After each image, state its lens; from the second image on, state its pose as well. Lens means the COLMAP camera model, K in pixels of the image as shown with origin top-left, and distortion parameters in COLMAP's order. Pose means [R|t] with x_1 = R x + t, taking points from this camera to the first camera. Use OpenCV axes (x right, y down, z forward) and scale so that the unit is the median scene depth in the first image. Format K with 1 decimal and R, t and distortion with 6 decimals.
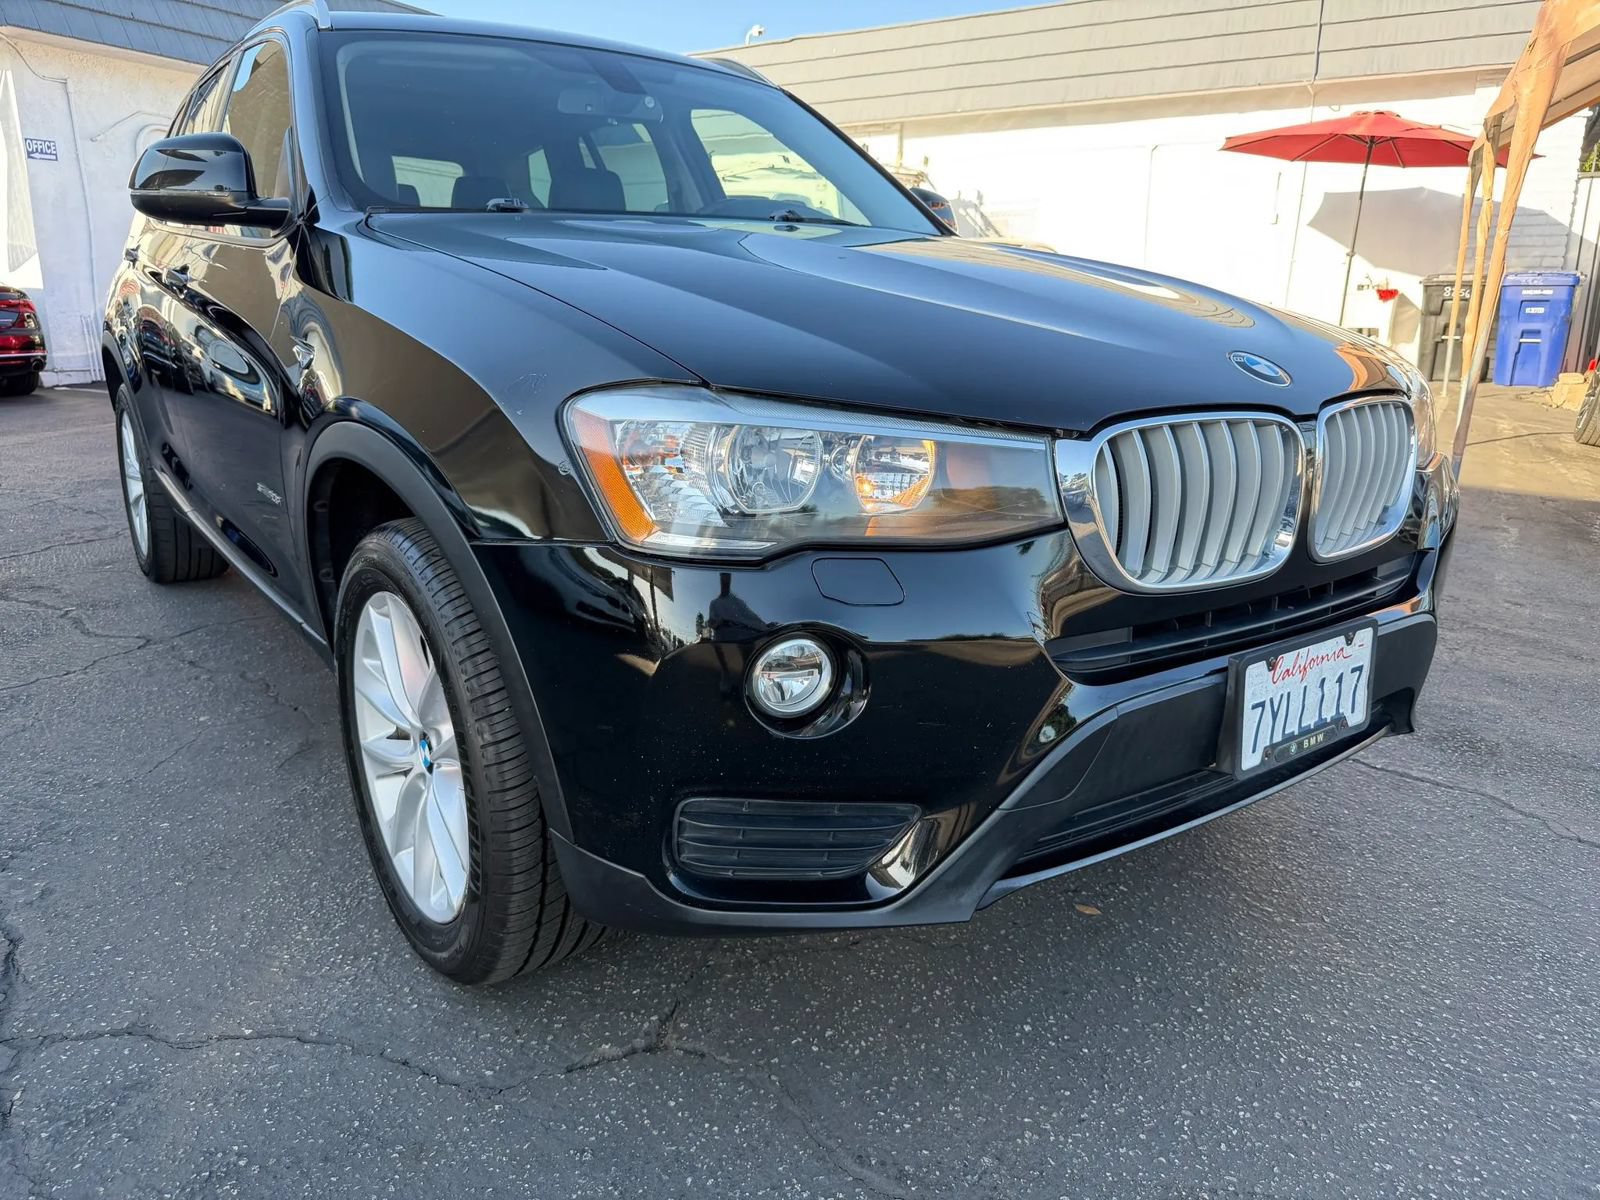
lens RADIAL K [[1151.5, 0, 801.1], [0, 1151.5, 597.7], [0, 0, 1]] dist [-0.000350, -0.005912]
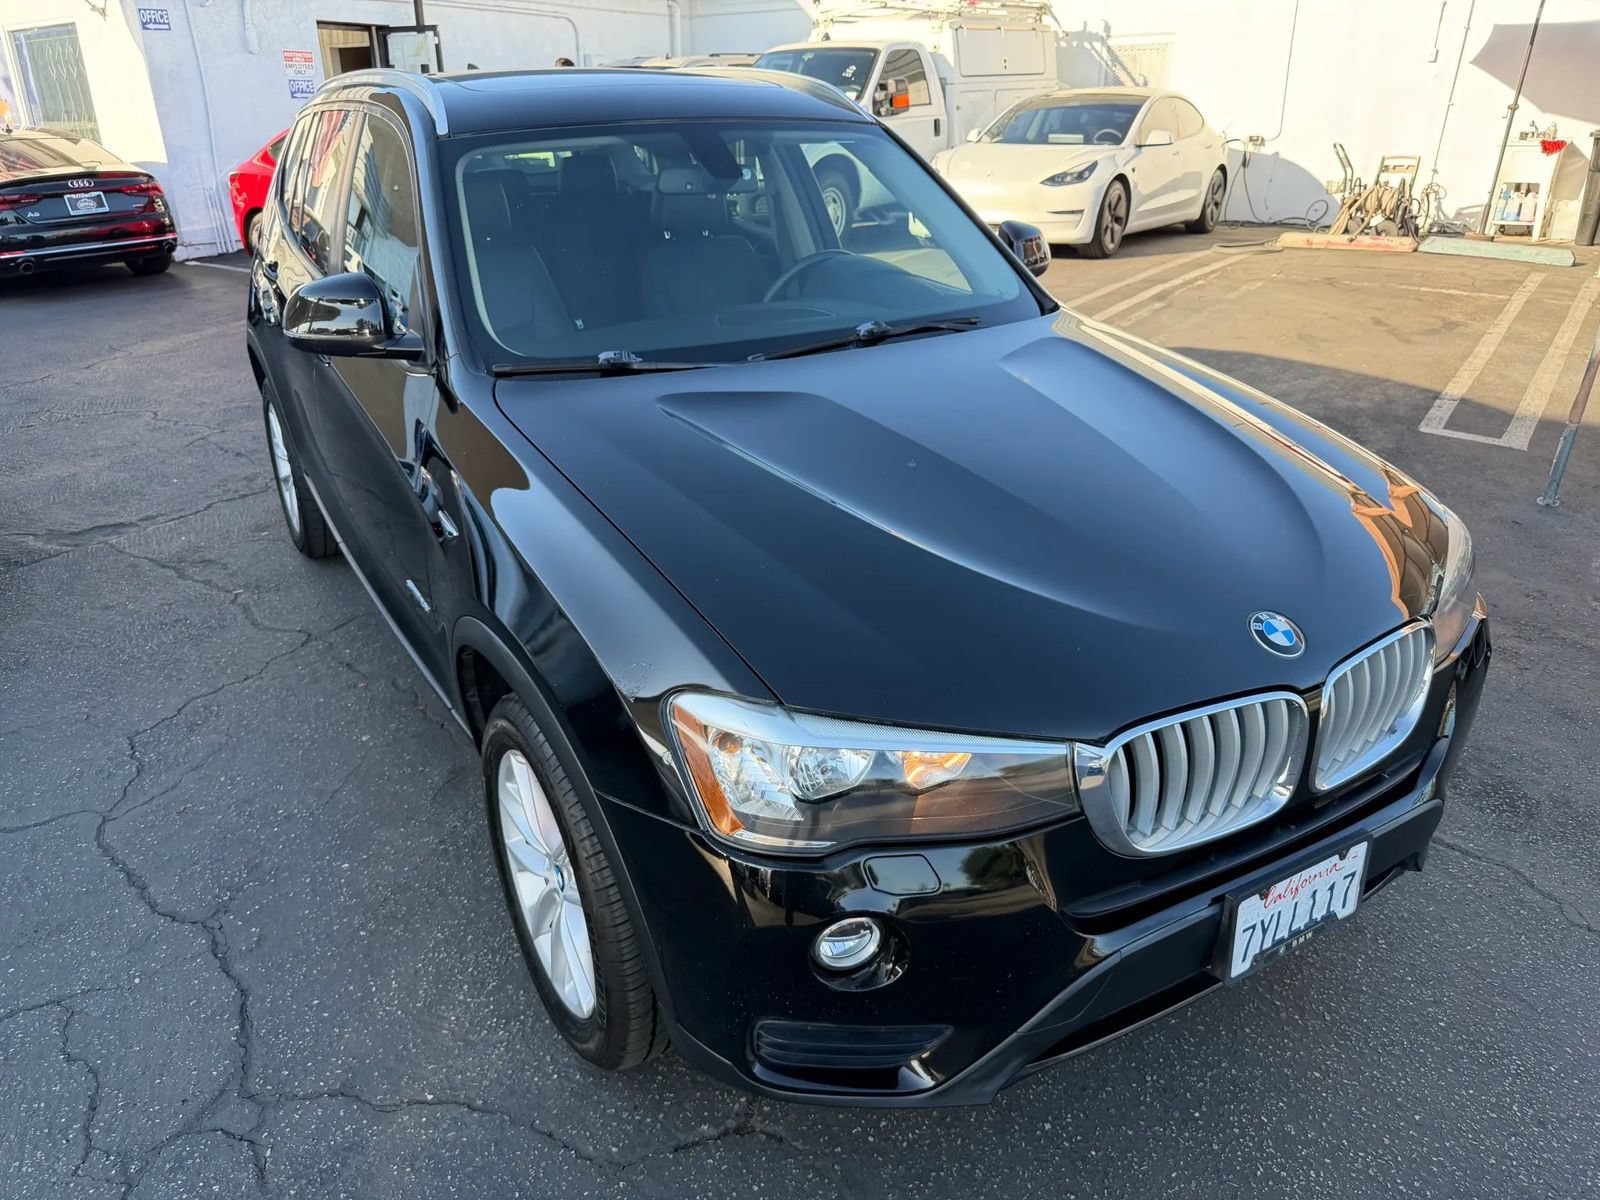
lens RADIAL K [[1154.8, 0, 794.5], [0, 1154.8, 604.9], [0, 0, 1]] dist [-0.005076, -0.000993]
pose [[0.995192, 0.024219, -0.094900, 0.033419], [-0.008146, 0.986054, 0.166226, -0.375475], [0.097602, -0.164653, 0.981511, -0.132609]]
